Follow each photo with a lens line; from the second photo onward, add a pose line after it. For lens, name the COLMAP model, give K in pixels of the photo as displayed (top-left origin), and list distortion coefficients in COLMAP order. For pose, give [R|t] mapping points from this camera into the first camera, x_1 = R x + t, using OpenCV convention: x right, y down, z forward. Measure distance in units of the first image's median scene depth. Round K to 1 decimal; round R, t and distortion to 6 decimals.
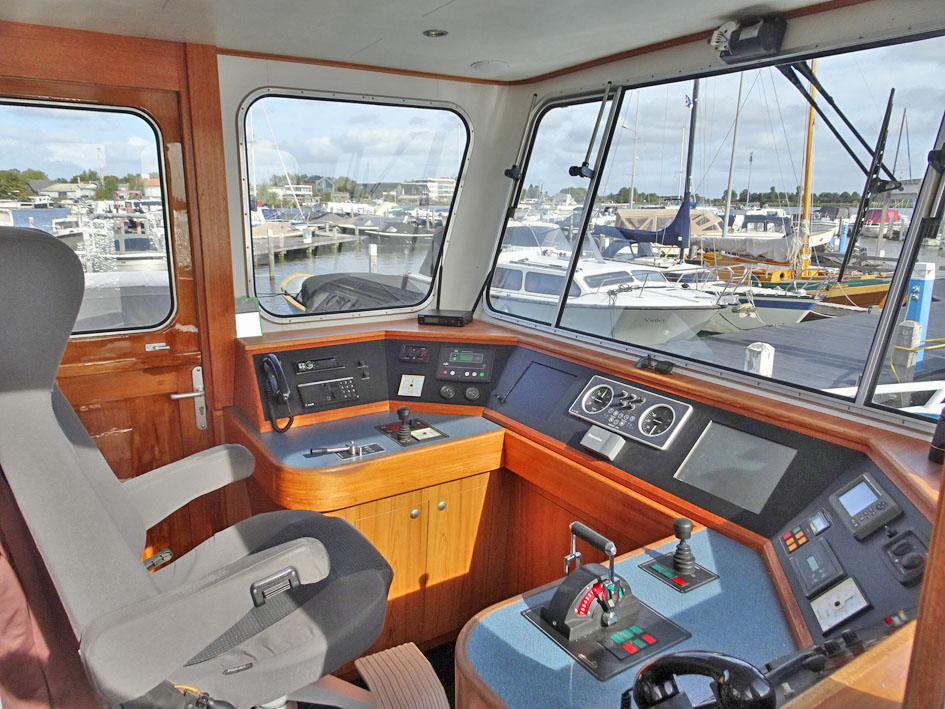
lens RADIAL K [[678.1, 0, 472.1], [0, 678.1, 355.4], [0, 0, 1]] dist [0.012455, 0.007430]
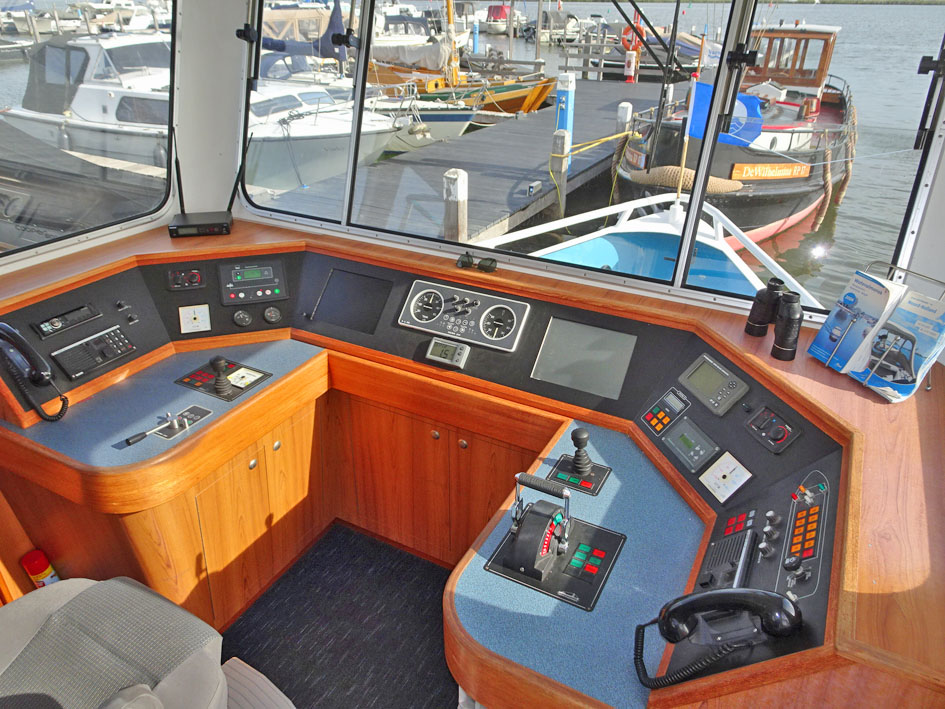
lens RADIAL K [[678.1, 0, 473.0], [0, 678.1, 356.9], [0, 0, 1]] dist [0.012455, 0.007430]
pose [[0.875966, -0.232798, 0.422480, -0.154148], [0.113473, 0.950705, 0.288590, -0.115687], [-0.468837, -0.204855, 0.859201, 0.093536]]
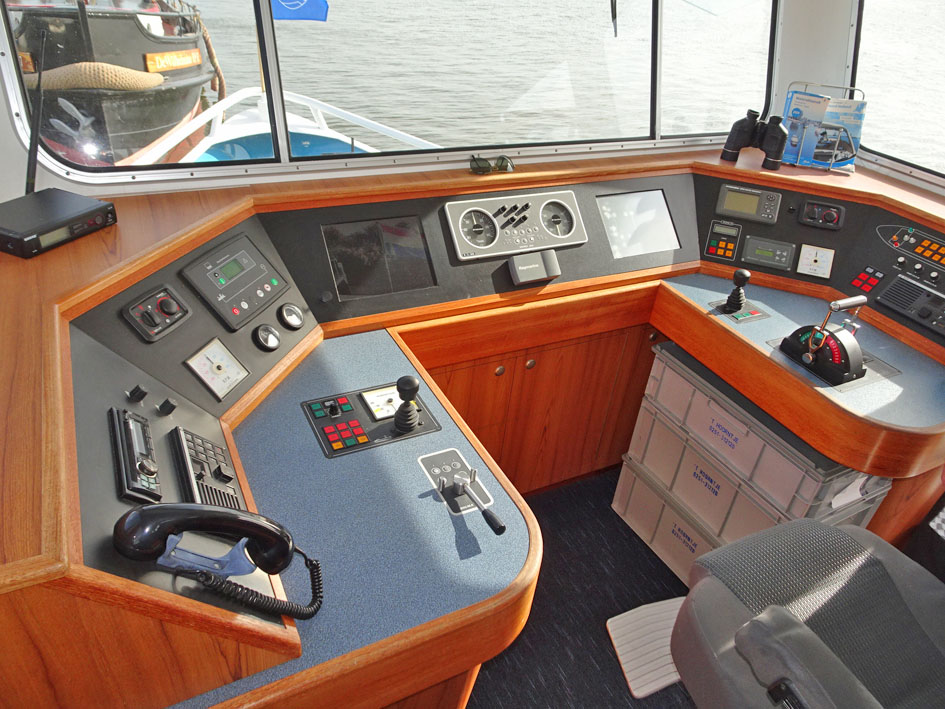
lens RADIAL K [[678.1, 0, 476.1], [0, 678.1, 350.9], [0, 0, 1]] dist [0.012455, 0.007430]
pose [[0.090303, -0.541692, 0.835712, -0.476098], [0.135875, 0.837995, 0.528490, -0.200907], [-0.986602, 0.065828, 0.149276, 0.734702]]
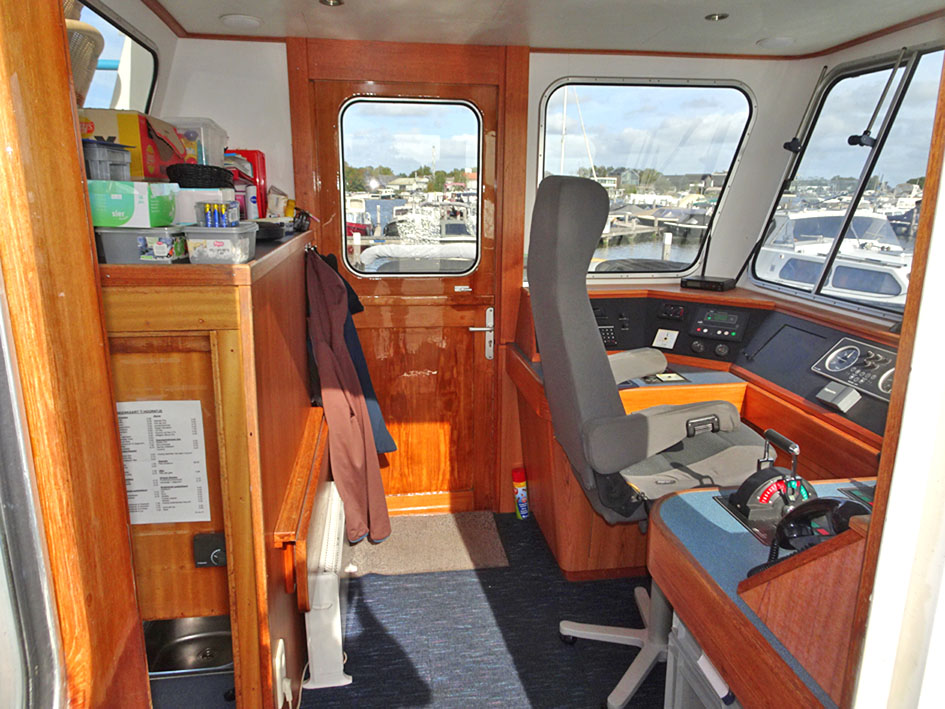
lens RADIAL K [[678.1, 0, 476.6], [0, 678.1, 354.7], [0, 0, 1]] dist [0.012455, 0.007430]
pose [[0.911906, 0.098894, -0.398307, 0.073389], [-0.094973, 0.995039, 0.029617, 0.066263], [0.399260, 0.010820, 0.916774, -0.143134]]
